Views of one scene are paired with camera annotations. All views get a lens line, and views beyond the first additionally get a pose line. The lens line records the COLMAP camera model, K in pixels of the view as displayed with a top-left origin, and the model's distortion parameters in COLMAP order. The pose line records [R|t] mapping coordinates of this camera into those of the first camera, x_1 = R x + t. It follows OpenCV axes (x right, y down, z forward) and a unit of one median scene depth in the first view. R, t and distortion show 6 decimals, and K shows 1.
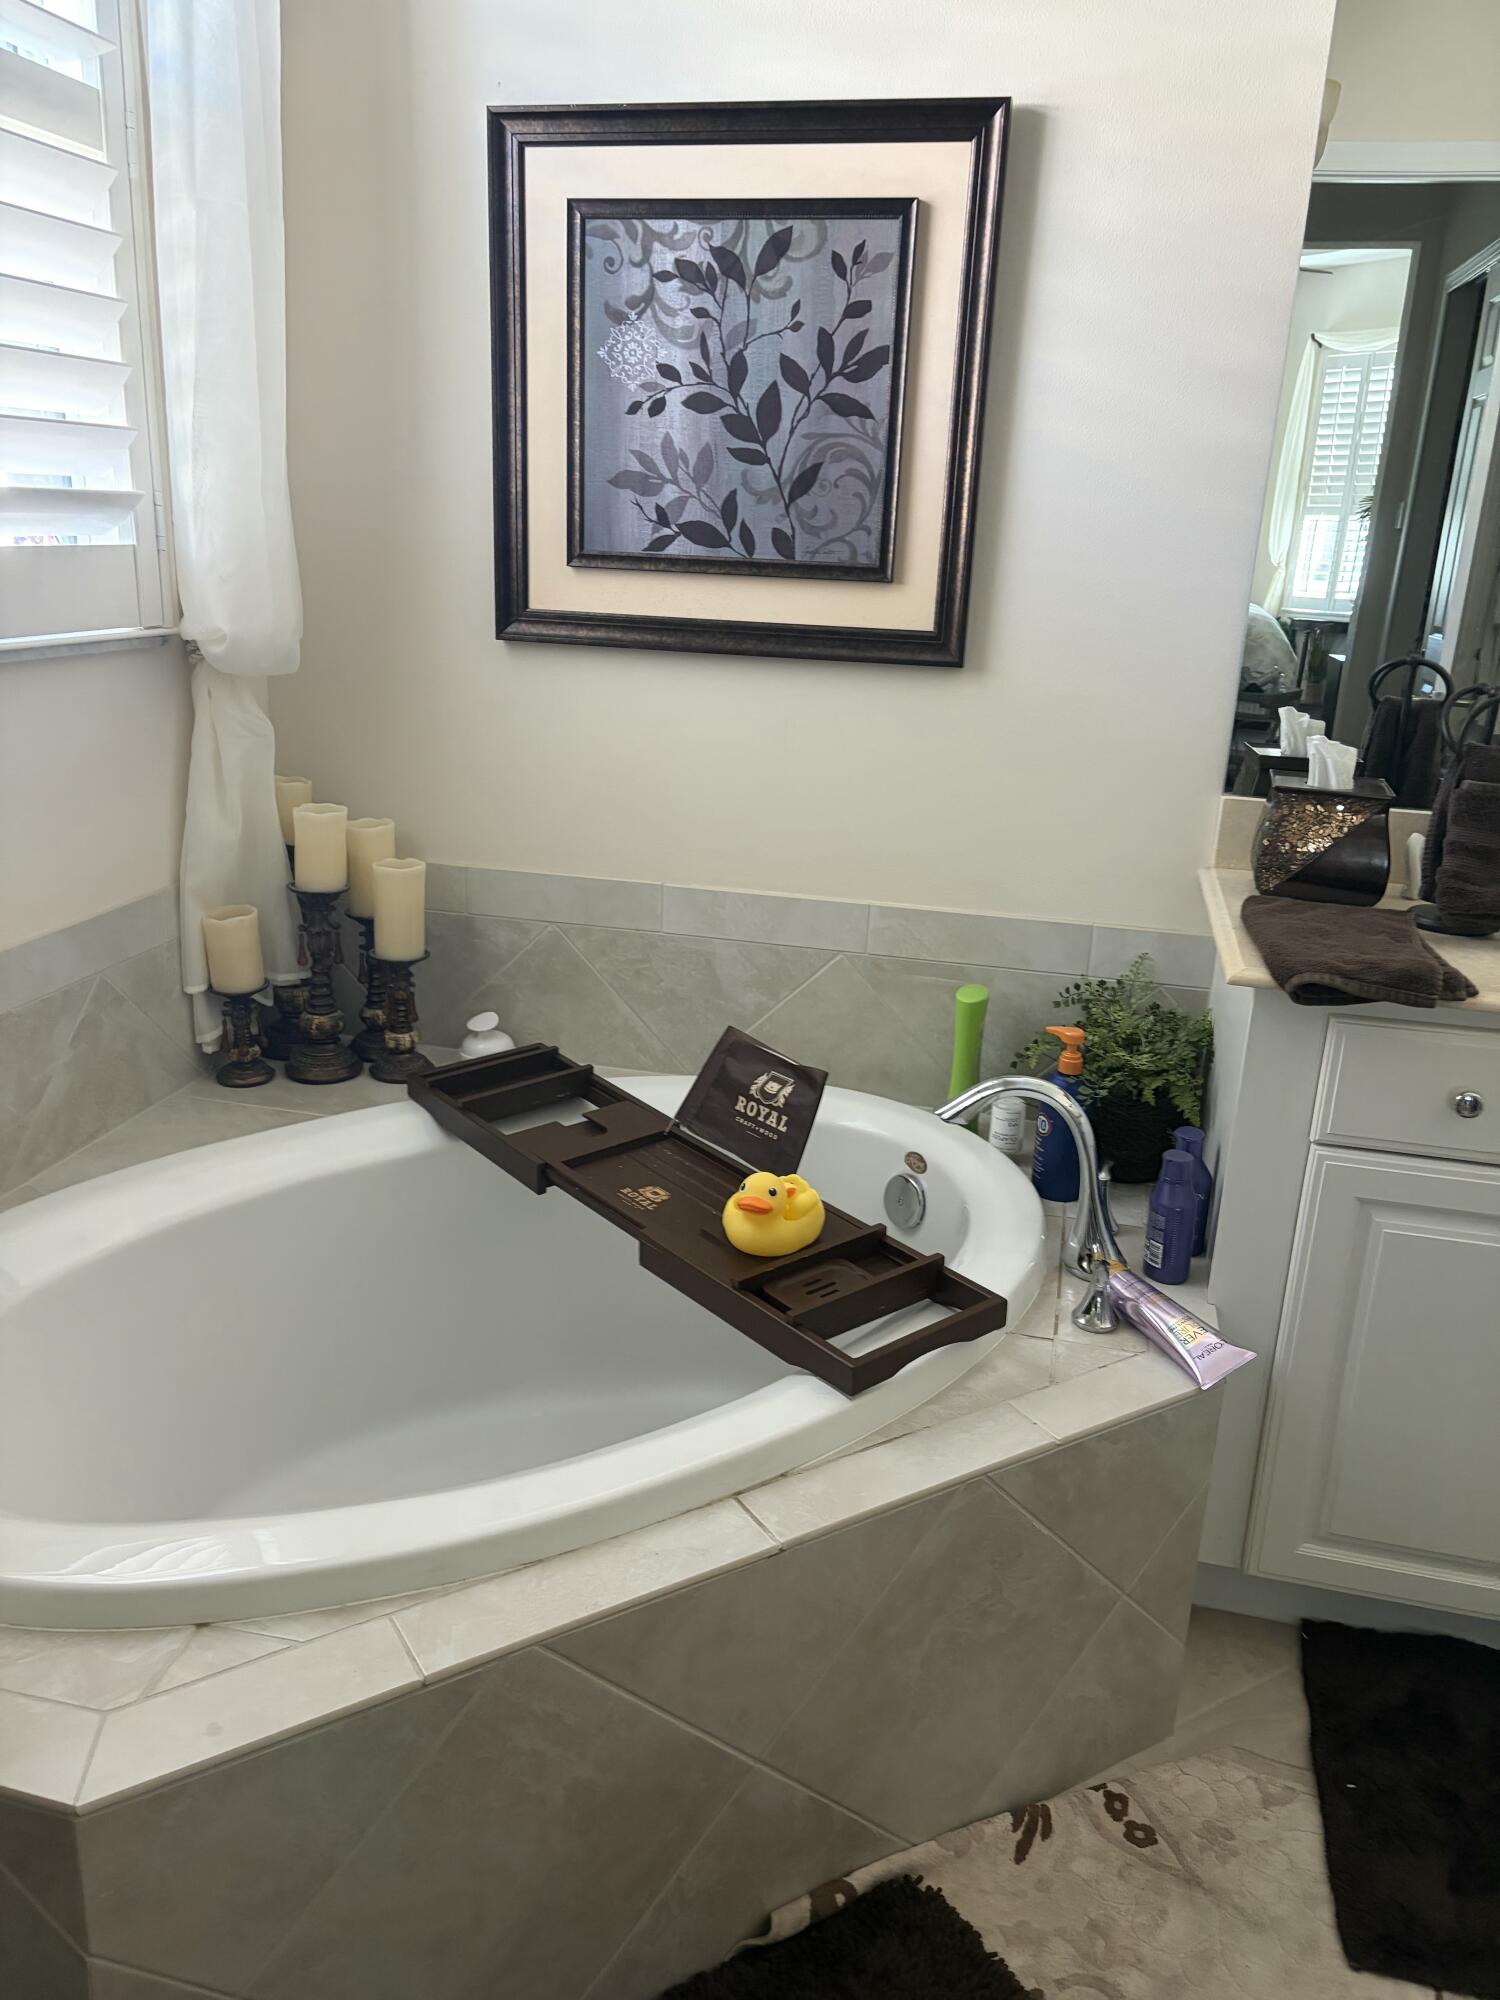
lens RADIAL K [[1520.8, 0, 738.7], [0, 1520.8, 1003.7], [0, 0, 1]] dist [0.041197, -0.038331]
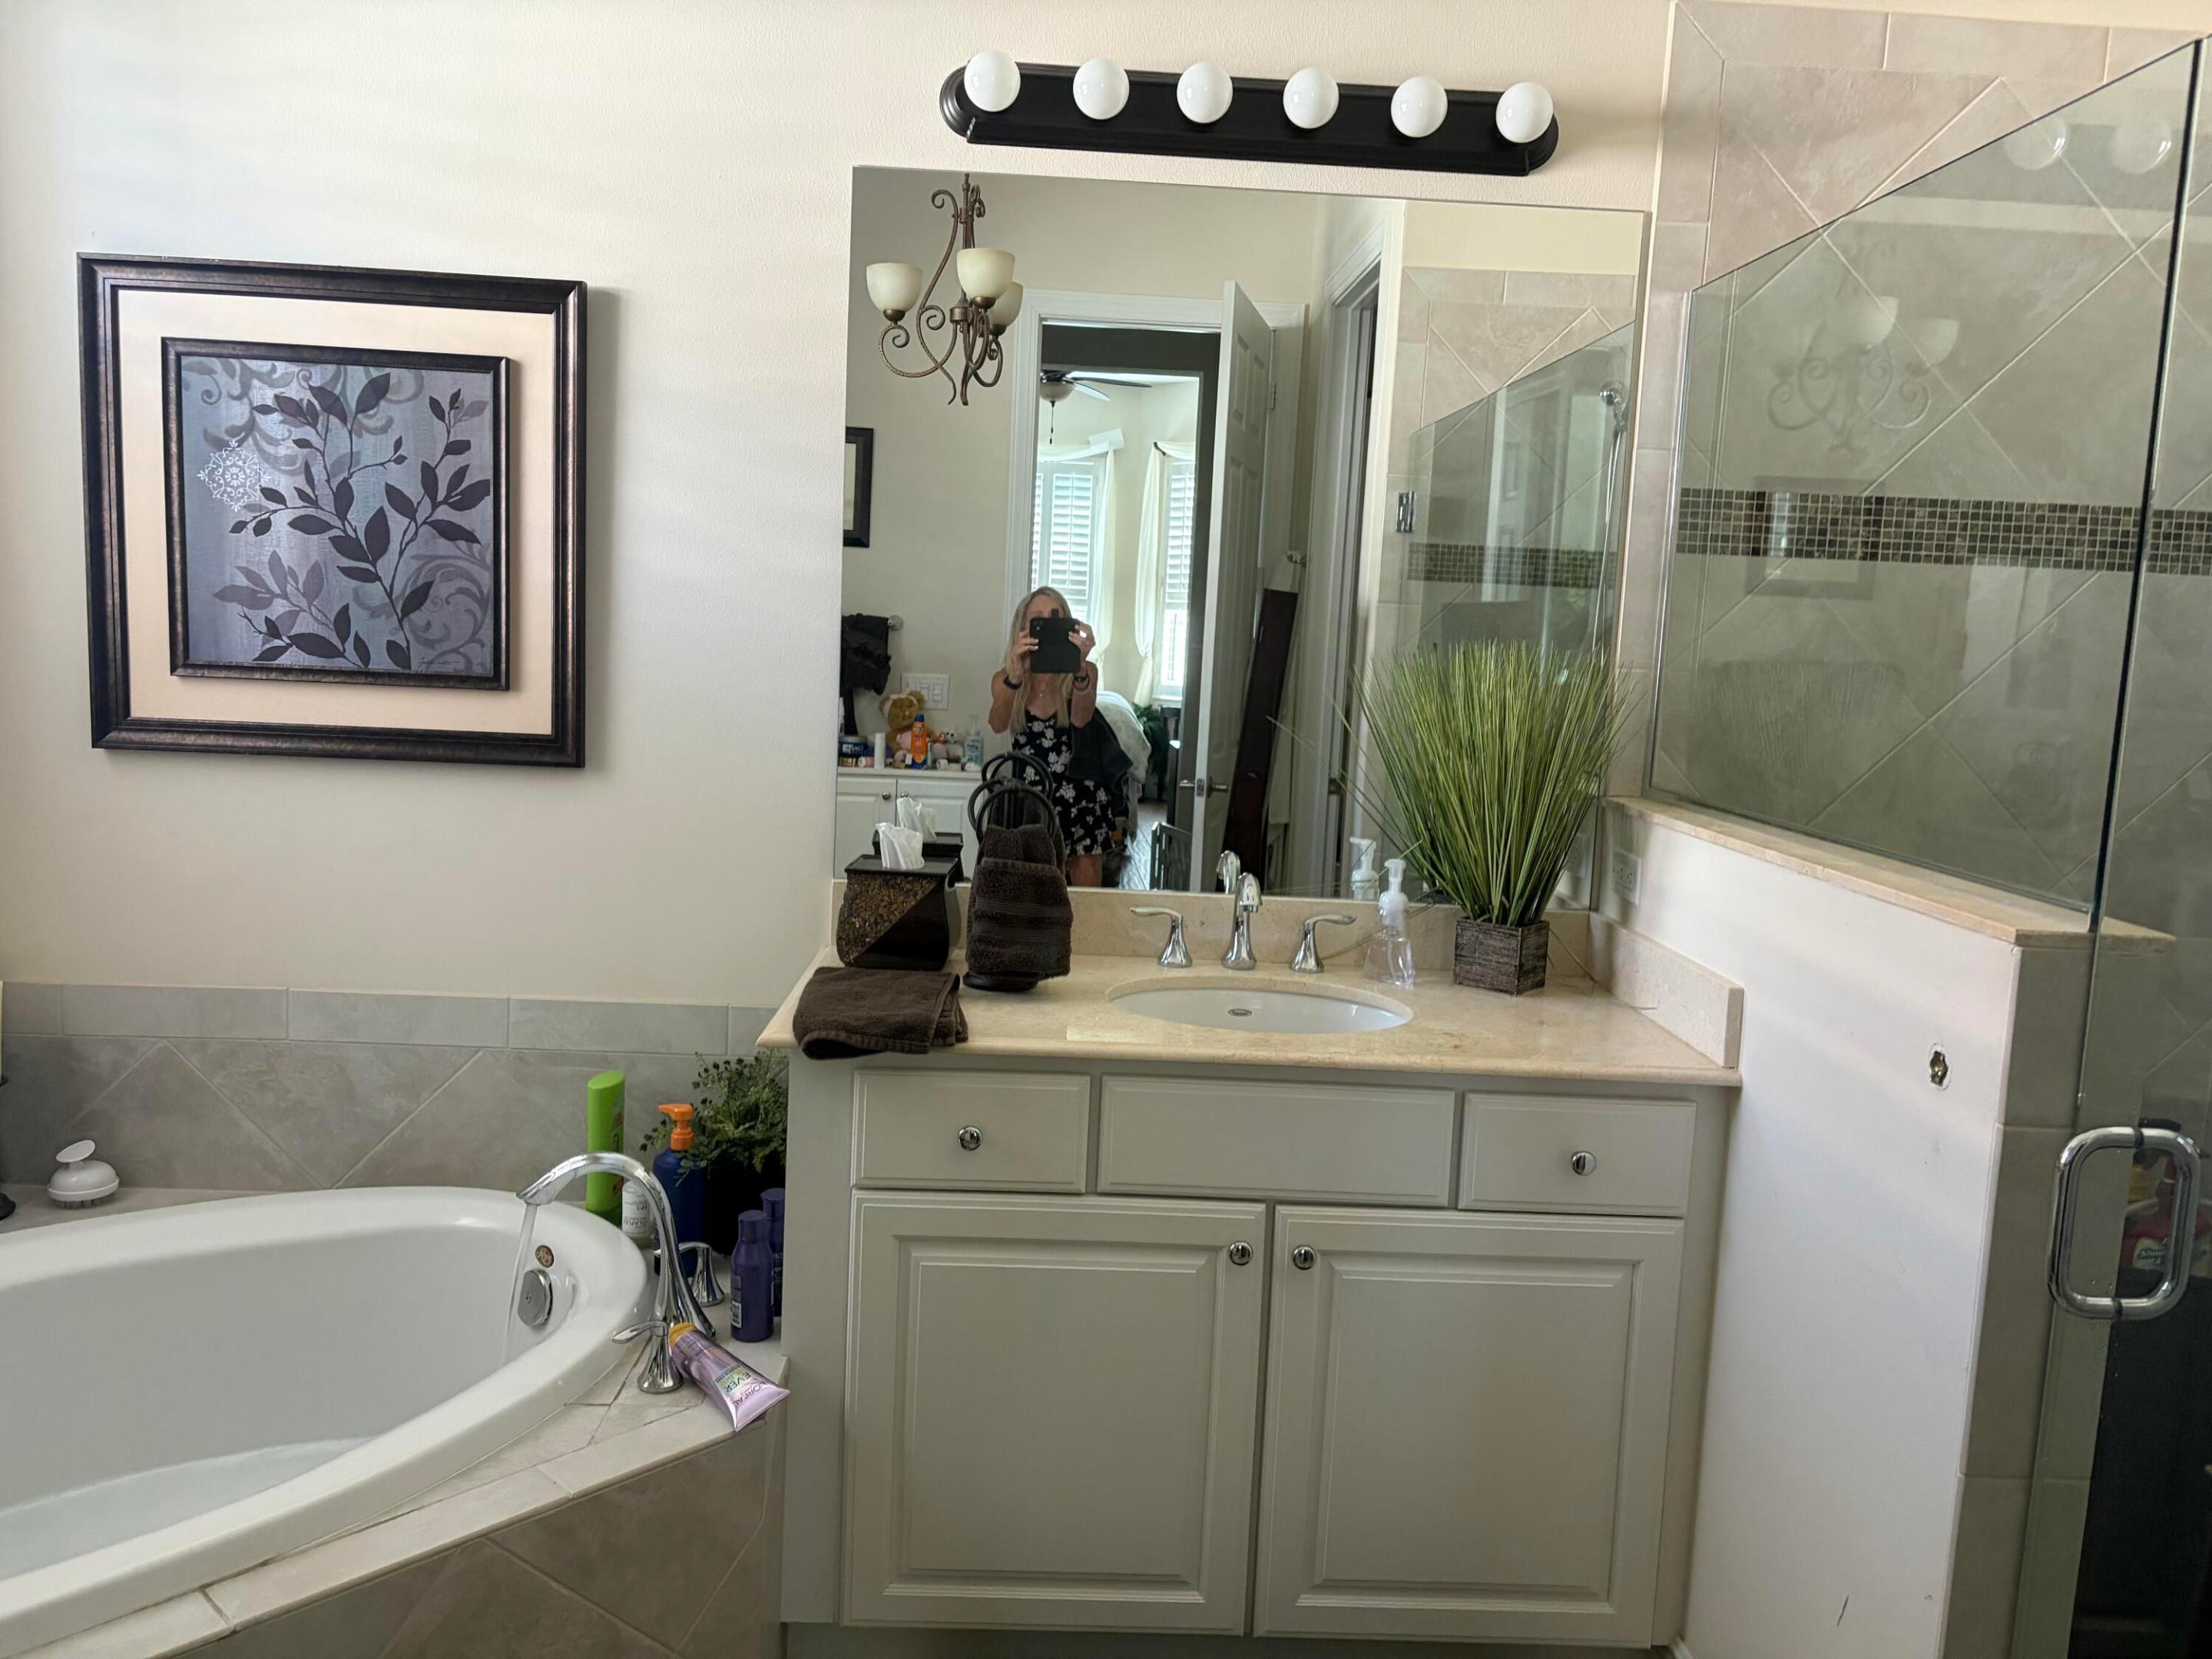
lens RADIAL K [[1682.0, 0, 1113.1], [0, 1682.0, 813.4], [0, 0, 1]] dist [0.041197, -0.038331]
pose [[0.962988, -0.025896, 0.268299, 0.182954], [0.074363, 0.982269, -0.172099, 0.038238], [-0.259085, 0.185680, 0.947839, -0.192550]]
